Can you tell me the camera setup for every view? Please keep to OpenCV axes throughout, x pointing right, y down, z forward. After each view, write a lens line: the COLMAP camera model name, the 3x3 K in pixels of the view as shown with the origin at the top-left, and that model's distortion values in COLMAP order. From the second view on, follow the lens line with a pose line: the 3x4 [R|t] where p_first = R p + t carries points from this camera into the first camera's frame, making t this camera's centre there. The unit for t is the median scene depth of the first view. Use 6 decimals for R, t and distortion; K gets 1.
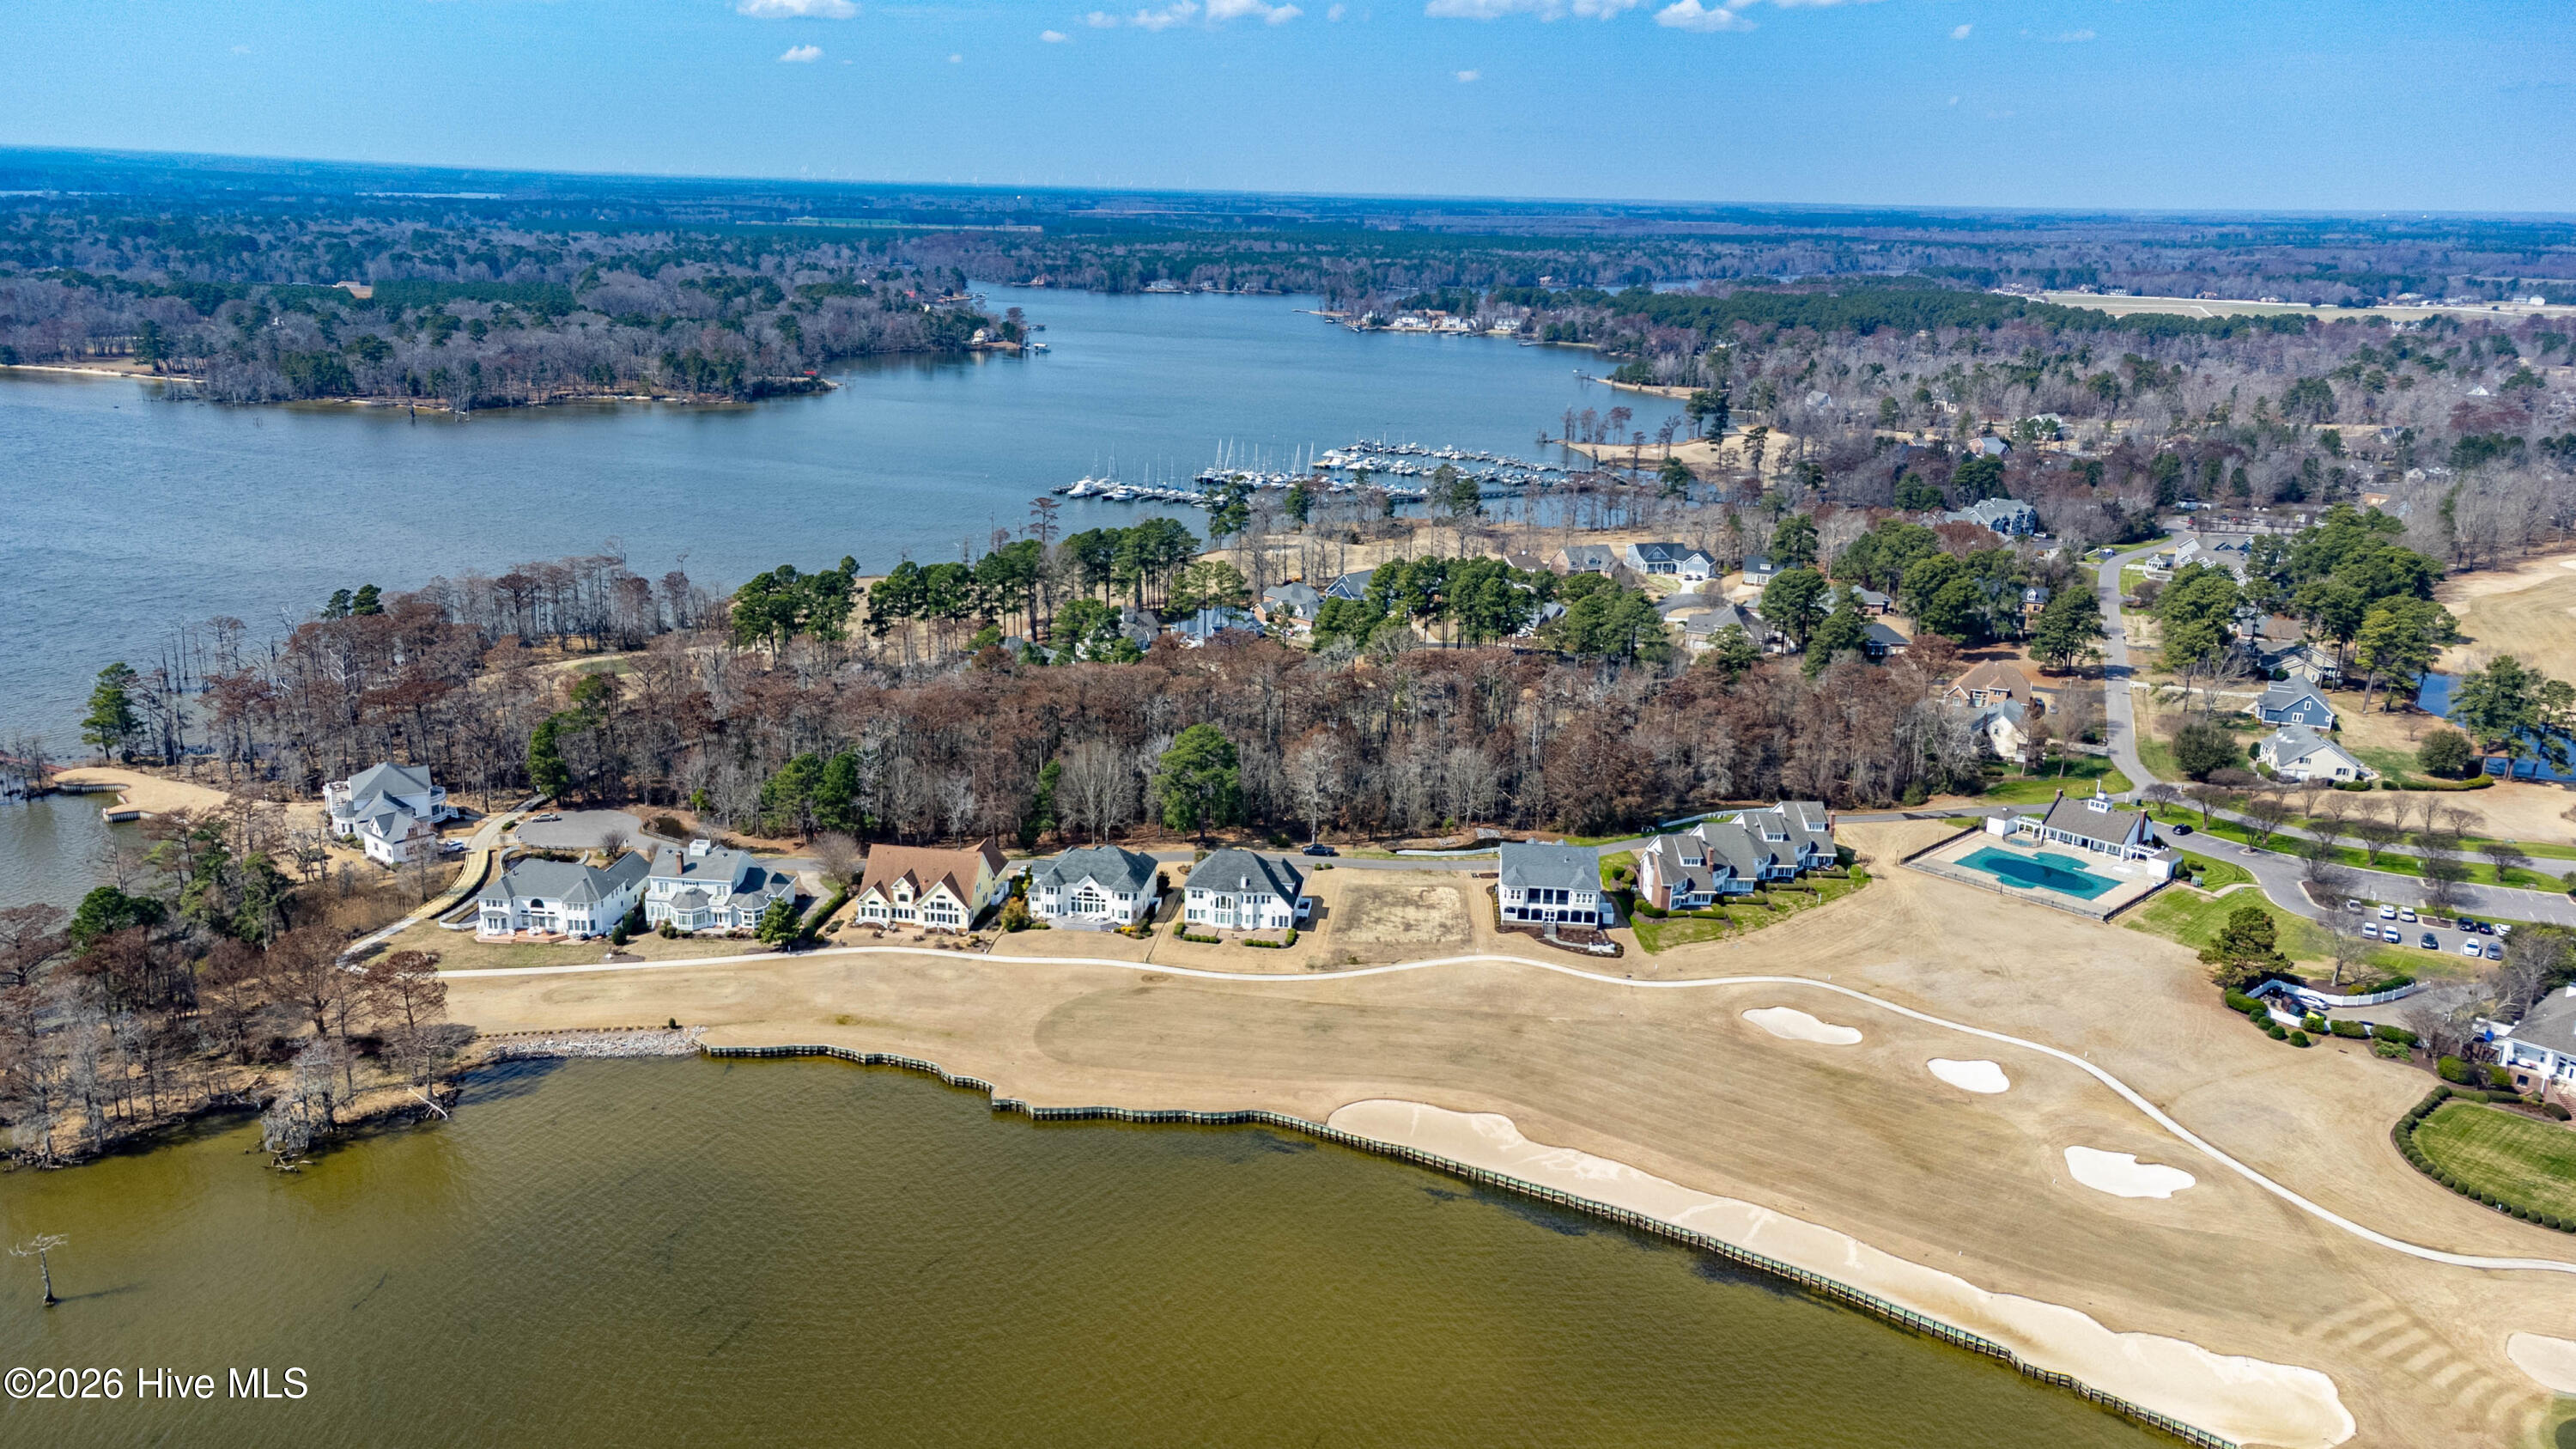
lens RADIAL K [[1907.6, 0, 1270.2], [0, 1907.6, 727.3], [0, 0, 1]] dist [0.061433, 0.008025]
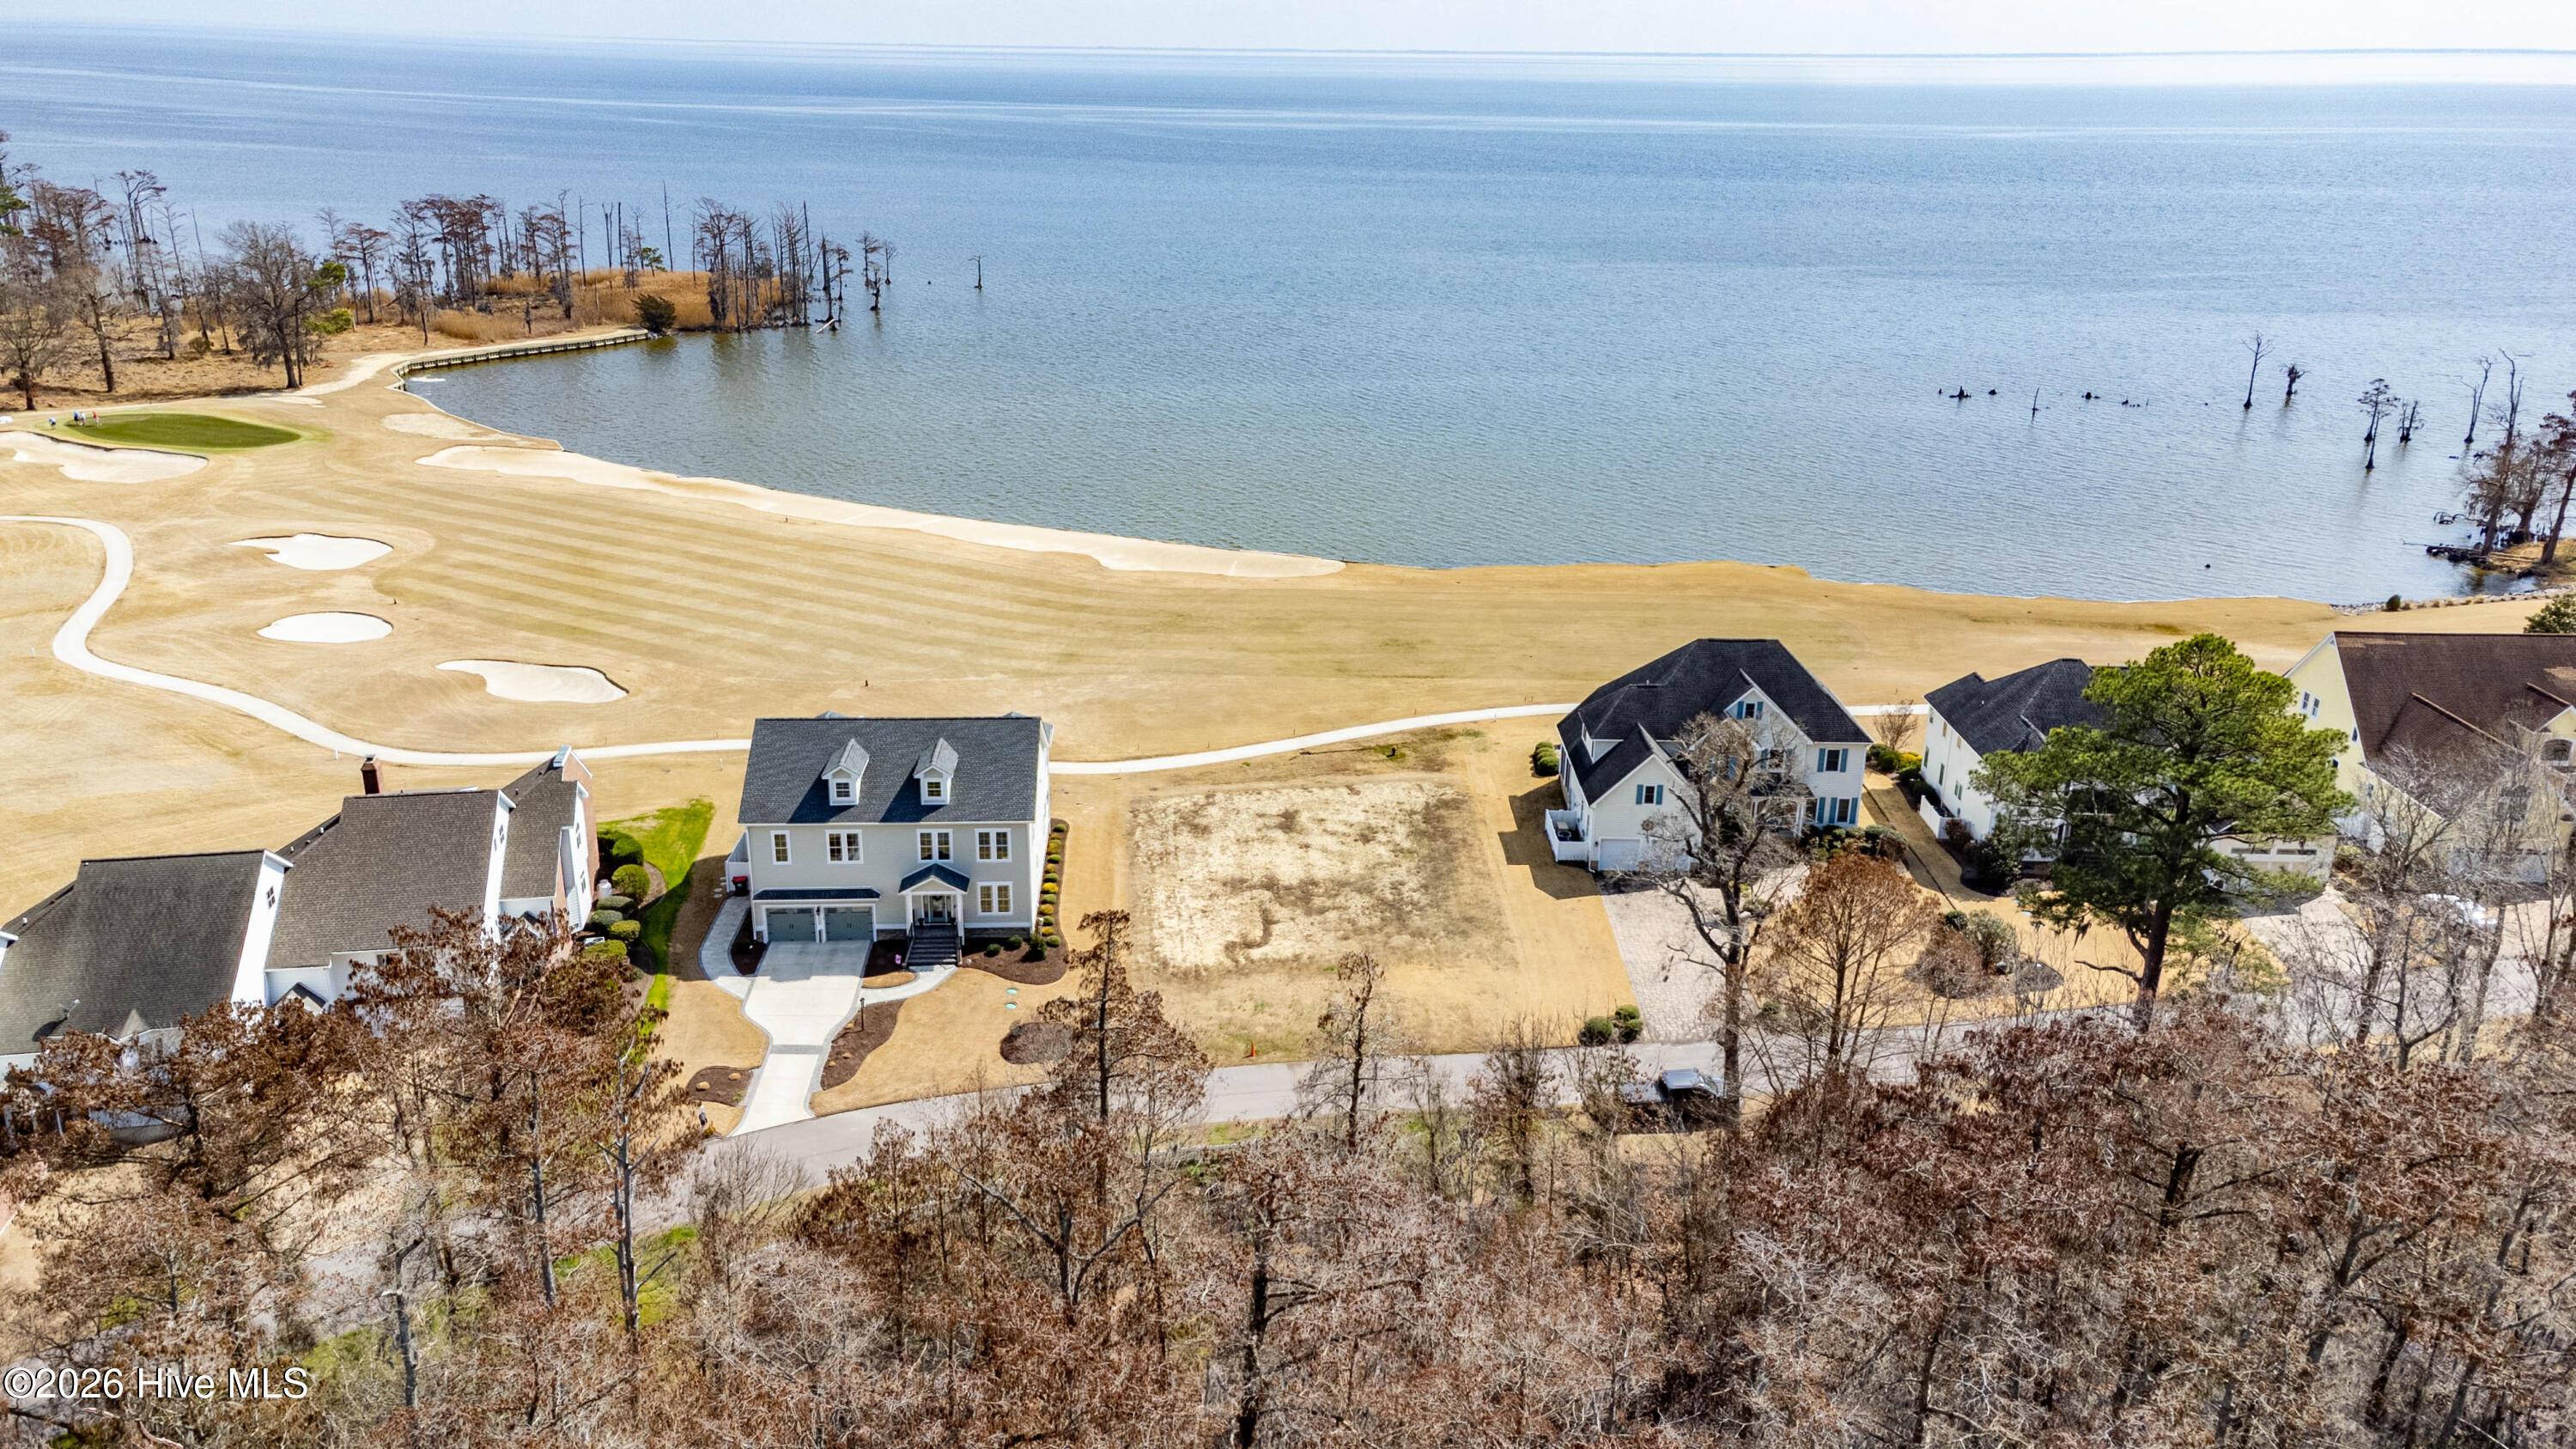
lens RADIAL K [[1907.6, 0, 1270.2], [0, 1907.6, 727.3], [0, 0, 1]] dist [0.061433, 0.008025]
pose [[-0.991409, 0.021313, -0.129047, 0.111727], [-0.056180, 0.821596, 0.567296, -0.120842], [0.118115, 0.569672, -0.813340, 1.157132]]
